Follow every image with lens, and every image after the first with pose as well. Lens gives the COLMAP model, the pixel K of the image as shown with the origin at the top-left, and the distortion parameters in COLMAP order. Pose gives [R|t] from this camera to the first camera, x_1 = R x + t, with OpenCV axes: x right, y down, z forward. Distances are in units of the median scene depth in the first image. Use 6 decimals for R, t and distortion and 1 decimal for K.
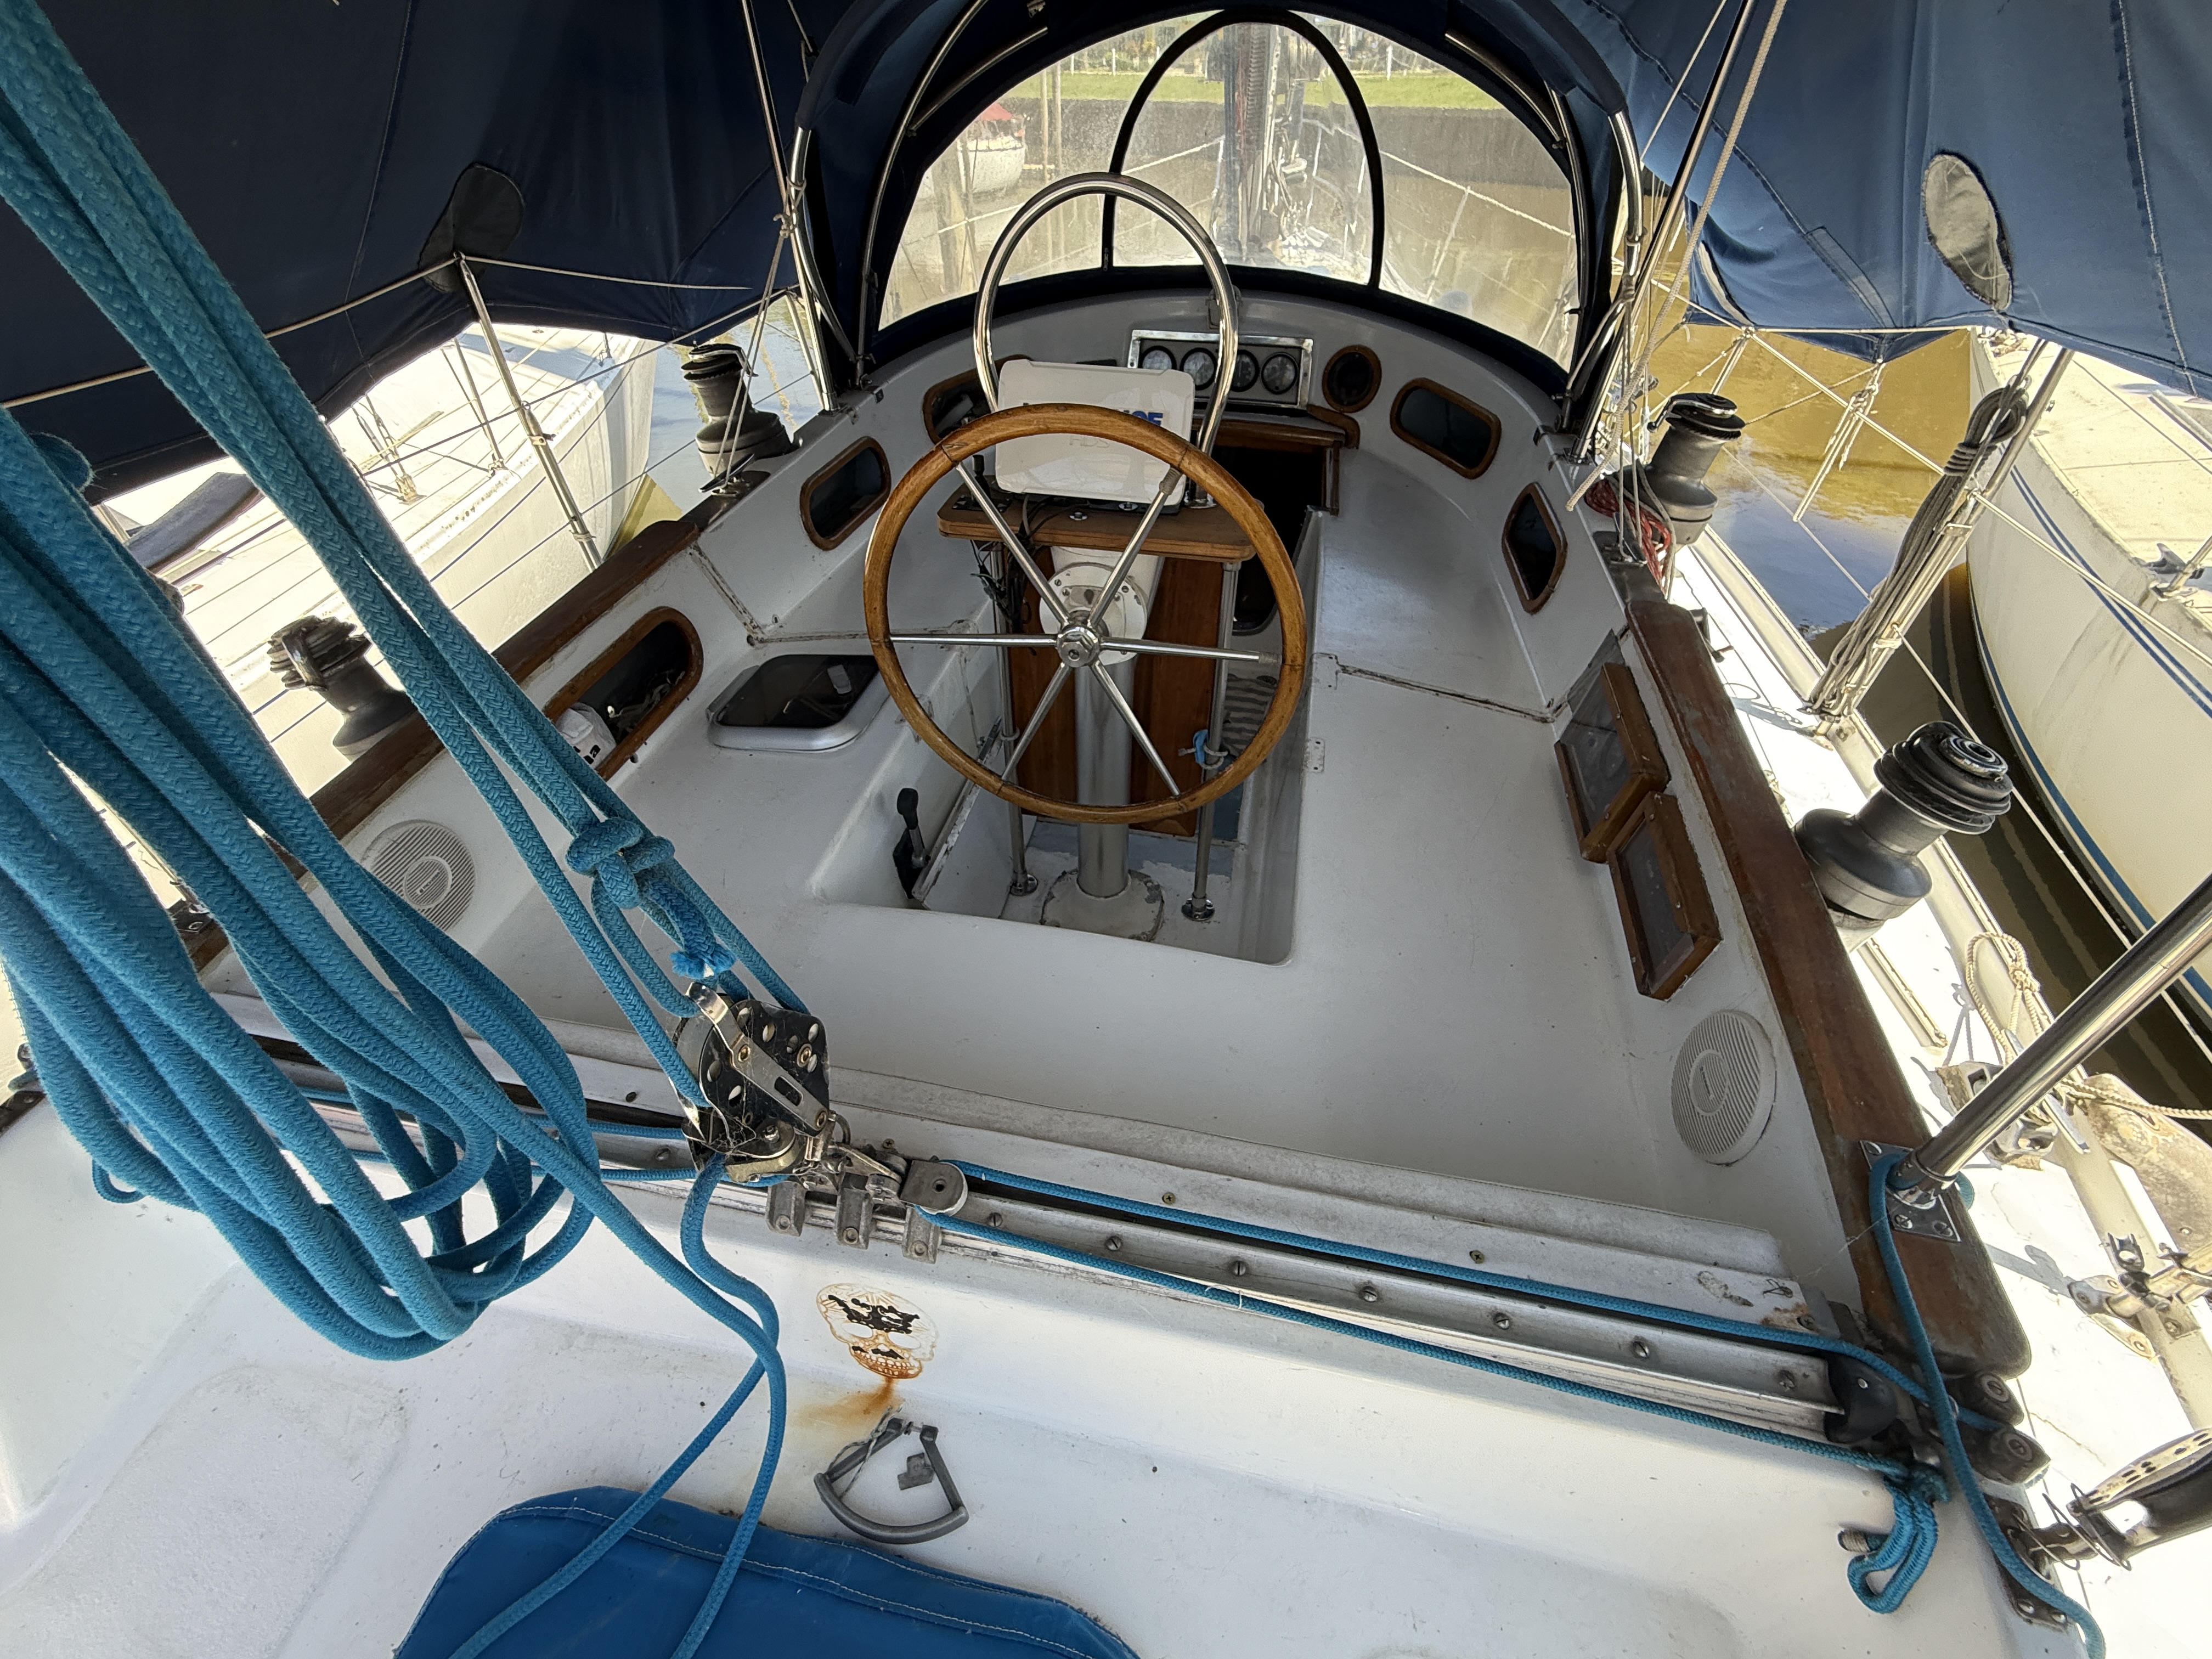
lens RADIAL K [[891.2, 0, 1101.9], [0, 891.2, 830.8], [0, 0, 1]] dist [-0.002728, 0.000123]
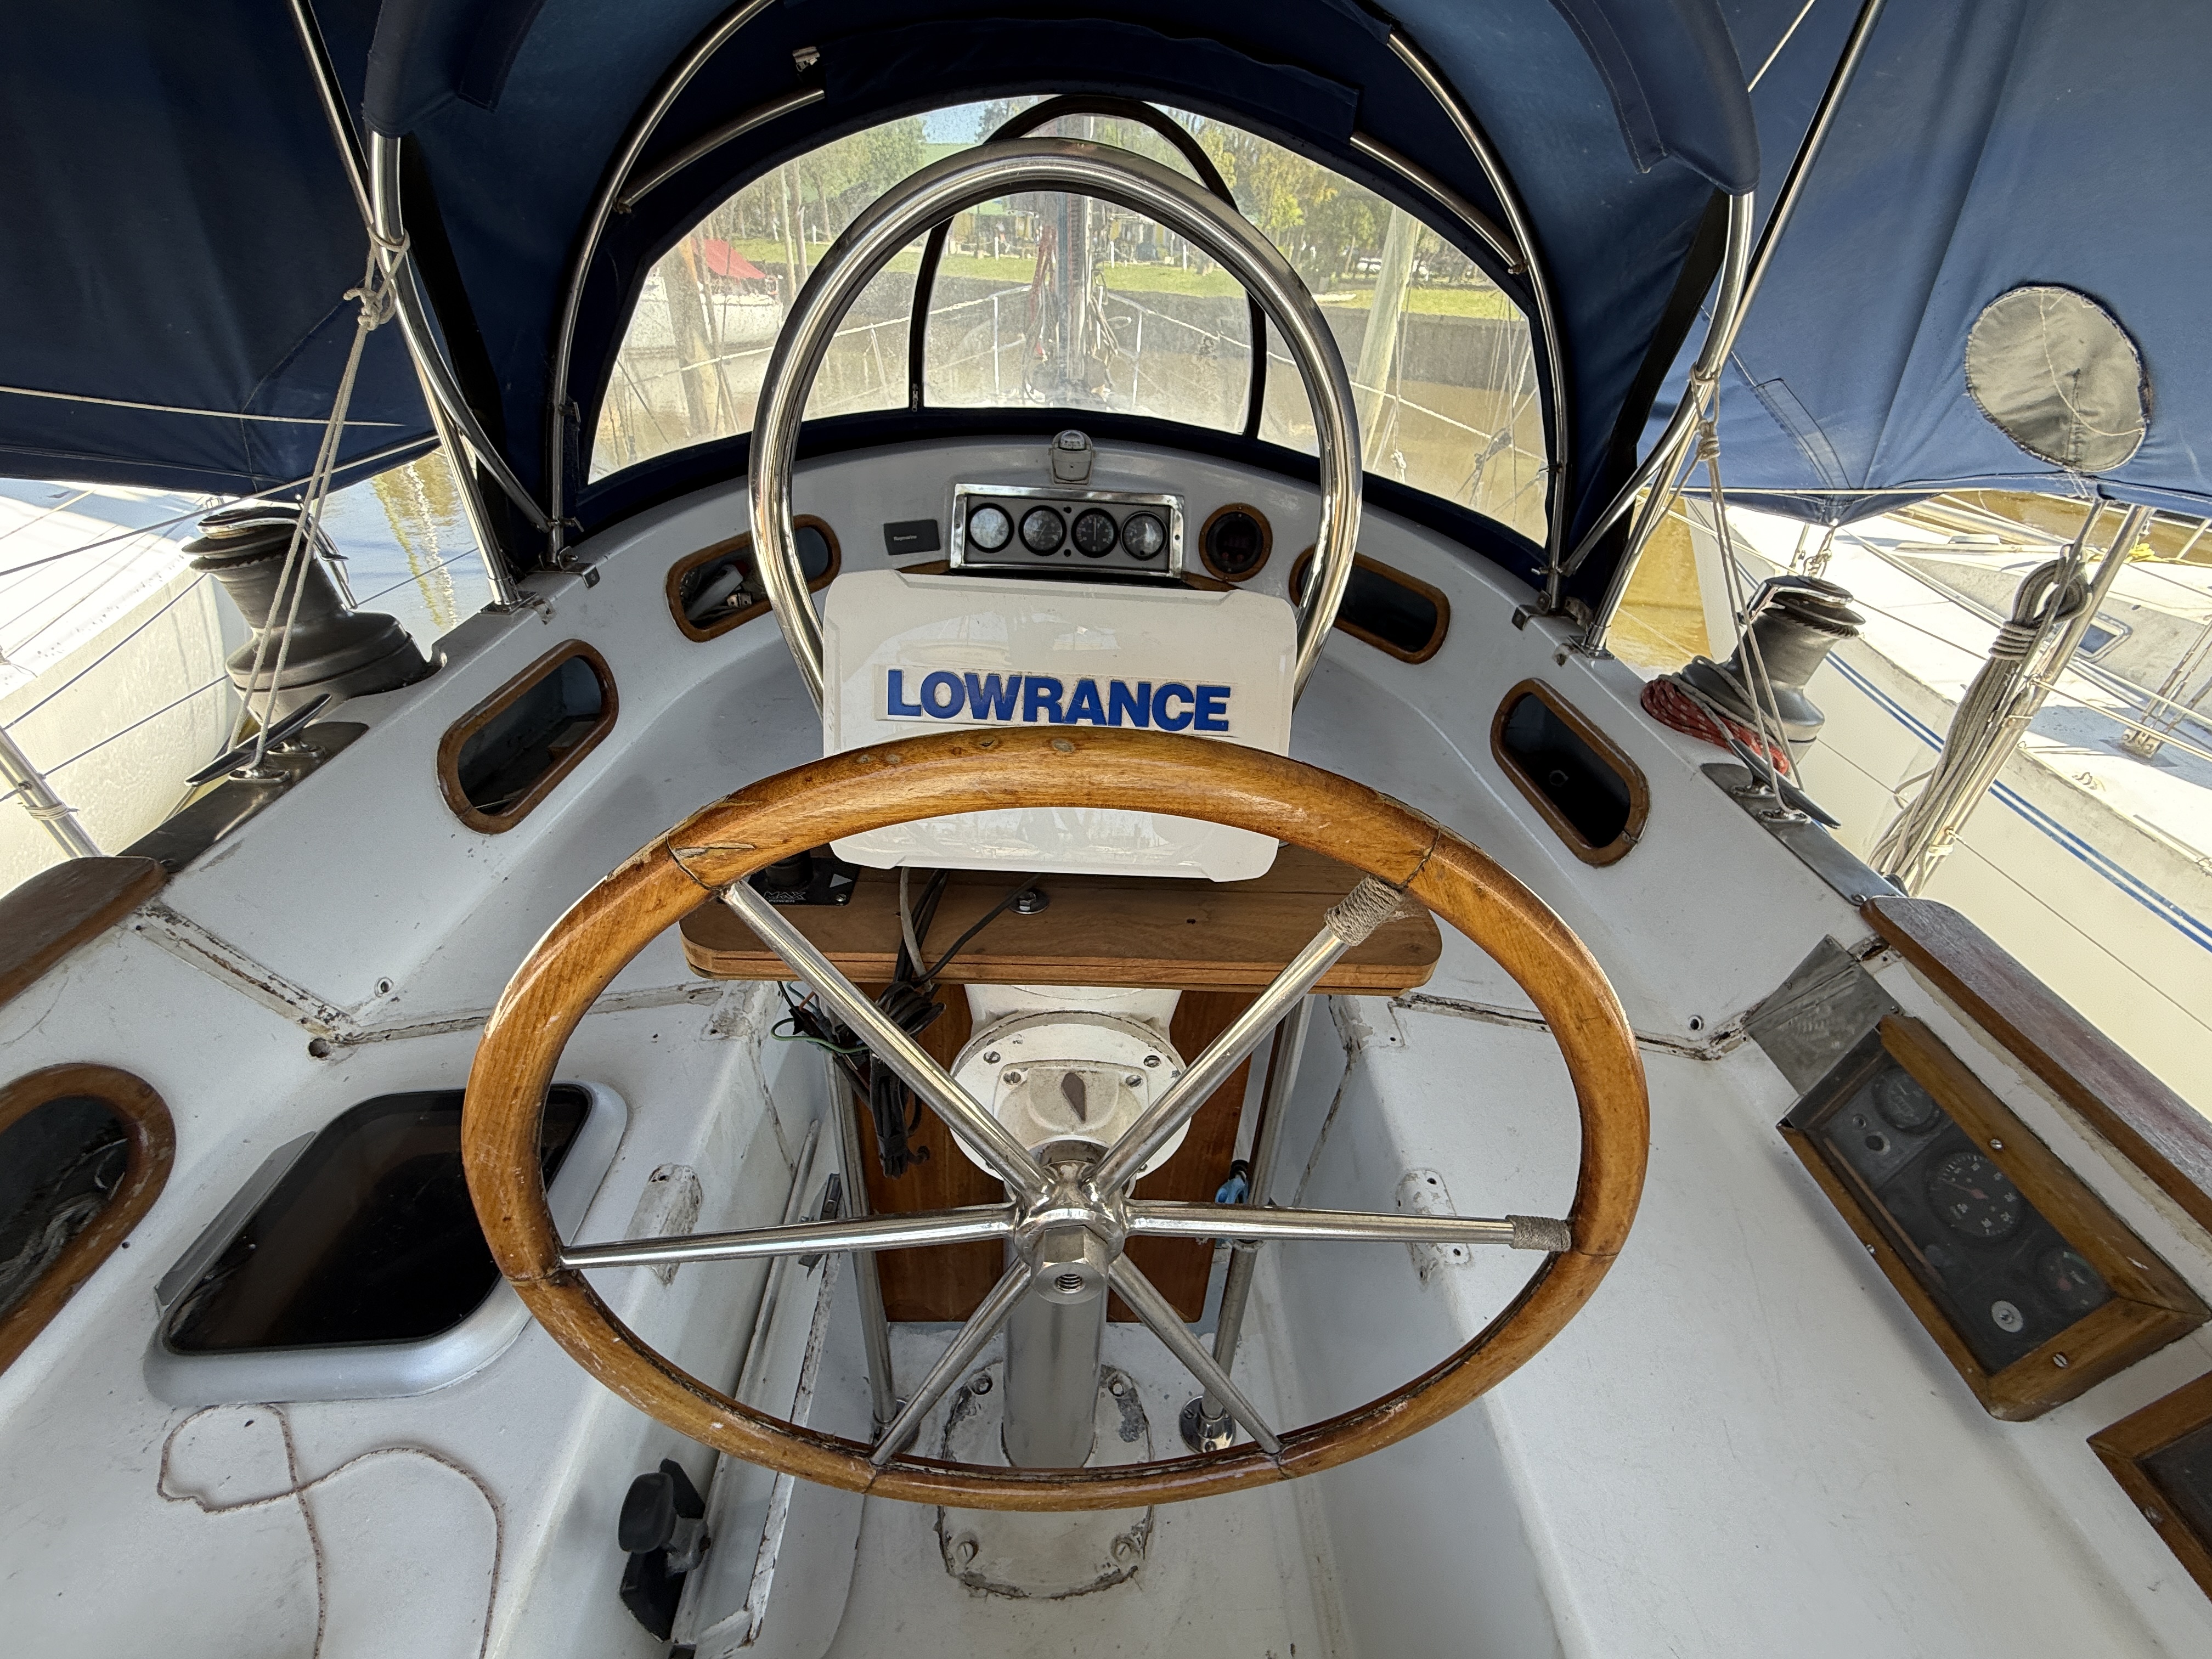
lens RADIAL K [[891.2, 0, 1101.9], [0, 891.2, 830.8], [0, 0, 1]] dist [-0.002728, 0.000123]
pose [[0.971179, -0.080763, 0.224253, -0.054919], [0.110385, 0.986267, -0.122848, -0.211724], [-0.211252, 0.144062, 0.966757, 0.363662]]
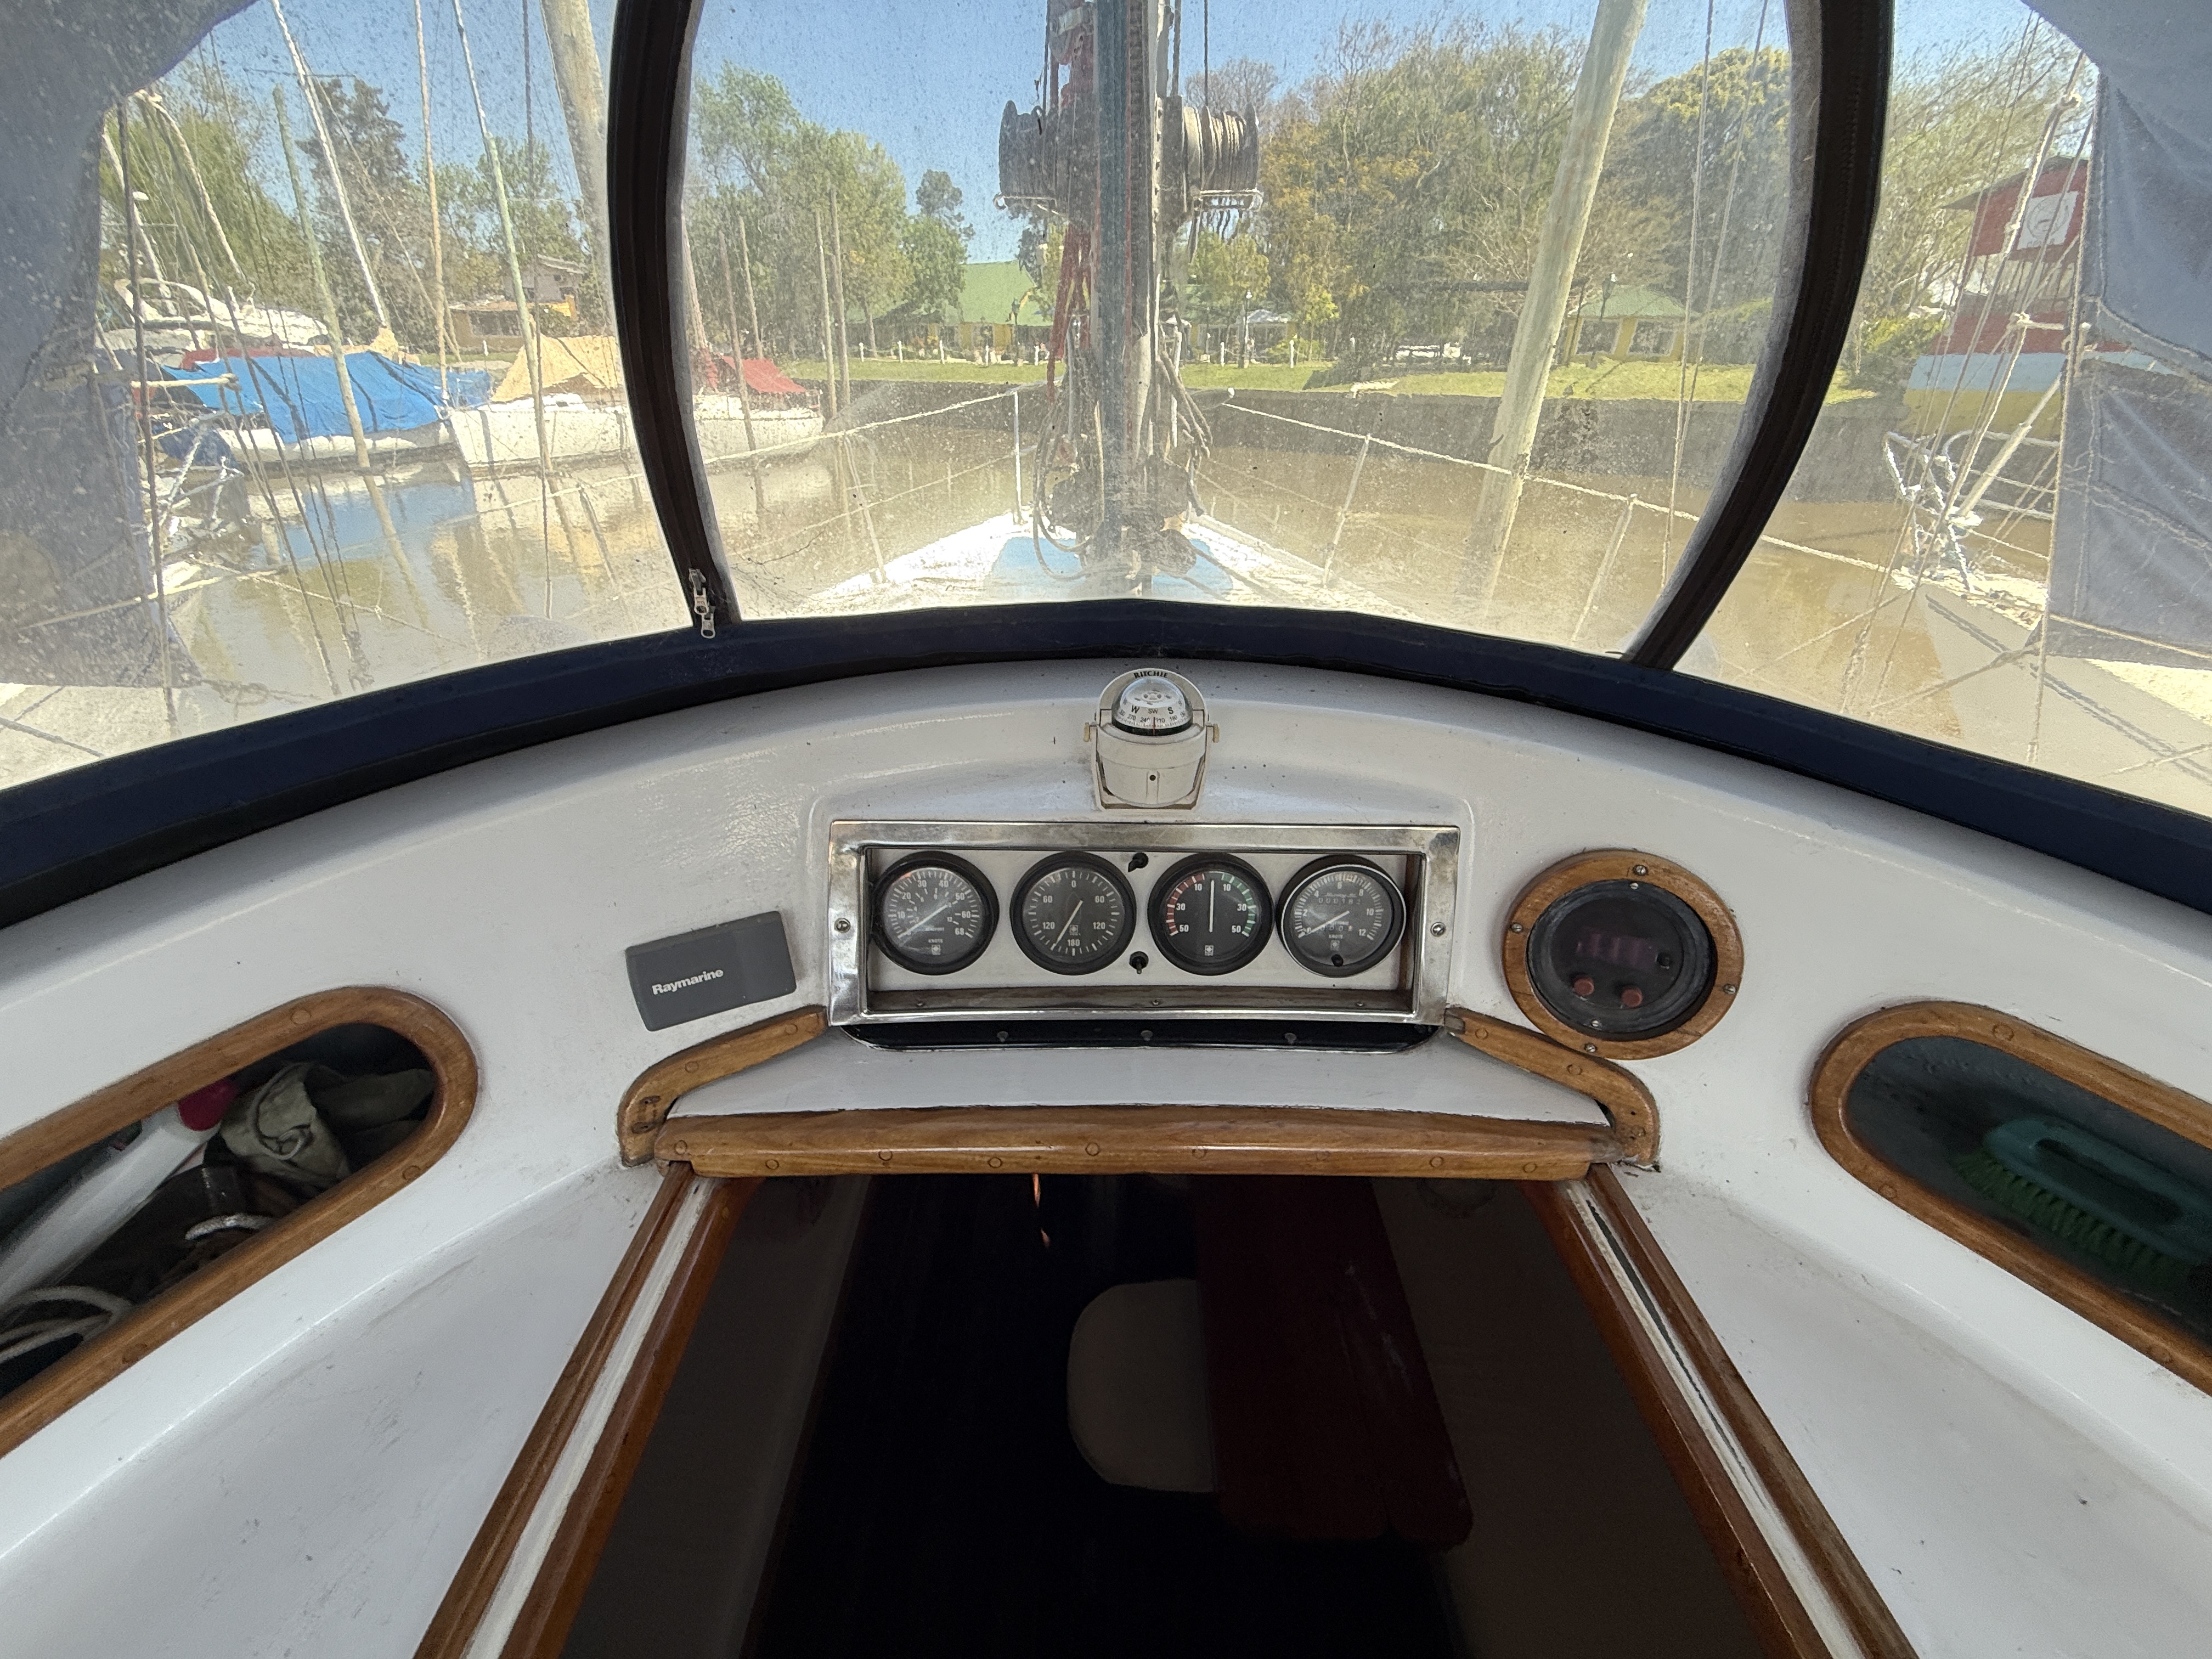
lens RADIAL K [[911.2, 0, 1109.9], [0, 911.2, 832.5], [0, 0, 1]] dist [-0.001221, -0.000044]
pose [[0.978589, -0.084077, 0.187871, 0.090209], [0.125504, 0.967190, -0.220891, -0.658688], [-0.163135, 0.239740, 0.957033, 0.967120]]
